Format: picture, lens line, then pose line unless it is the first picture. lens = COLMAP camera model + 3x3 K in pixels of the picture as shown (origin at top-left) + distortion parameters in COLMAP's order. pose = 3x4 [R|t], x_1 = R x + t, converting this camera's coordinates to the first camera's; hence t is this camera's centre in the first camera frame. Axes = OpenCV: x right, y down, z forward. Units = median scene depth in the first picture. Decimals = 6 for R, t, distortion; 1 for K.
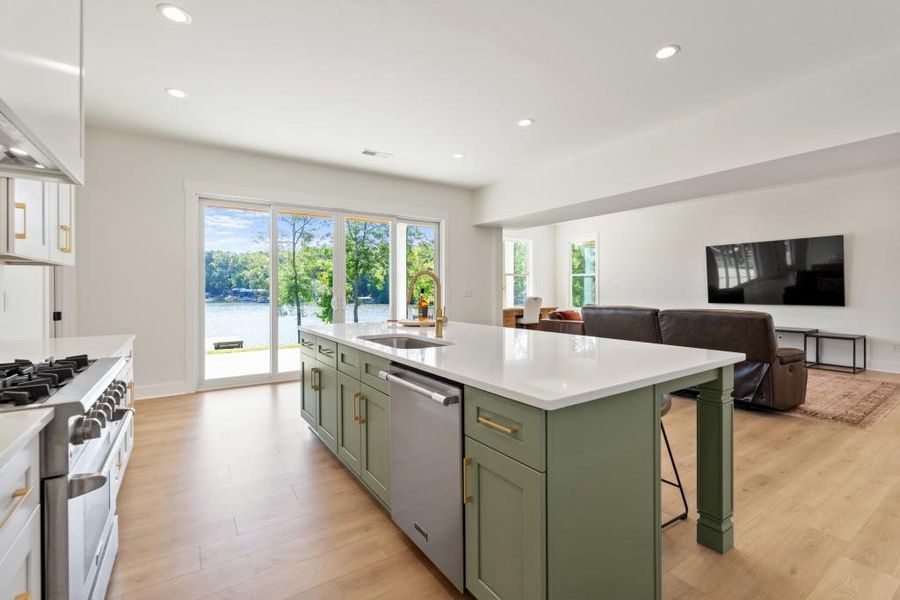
lens RADIAL K [[398.5, 0, 447.2], [0, 398.5, 293.7], [0, 0, 1]] dist [0.000288, 0.000282]
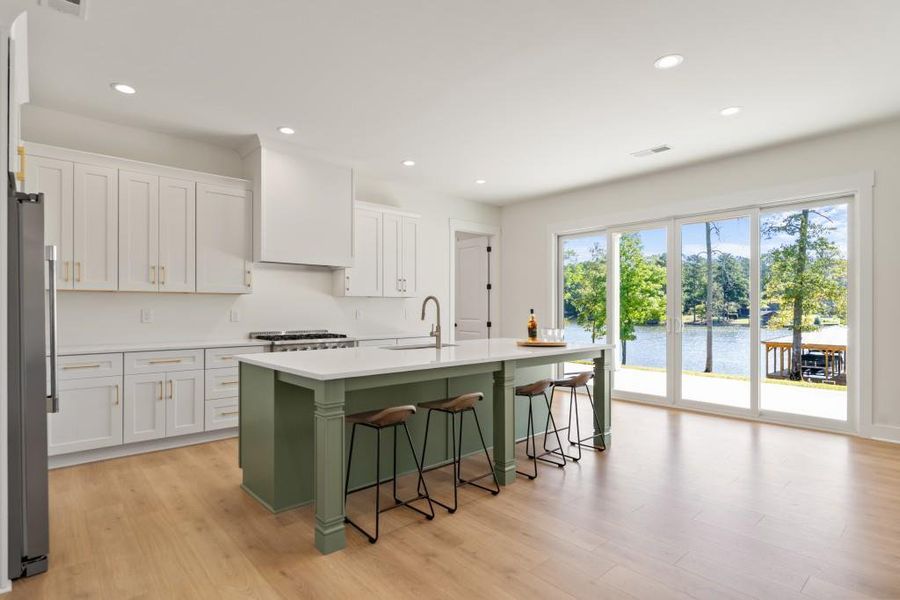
lens RADIAL K [[455.1, 0, 450.7], [0, 455.1, 311.3], [0, 0, 1]] dist [-0.001279, -0.000095]
pose [[0.160327, 0.009824, -0.987015, 2.060779], [-0.010718, 0.999909, 0.008211, -0.027945], [0.987006, 0.009262, 0.160418, 1.192330]]
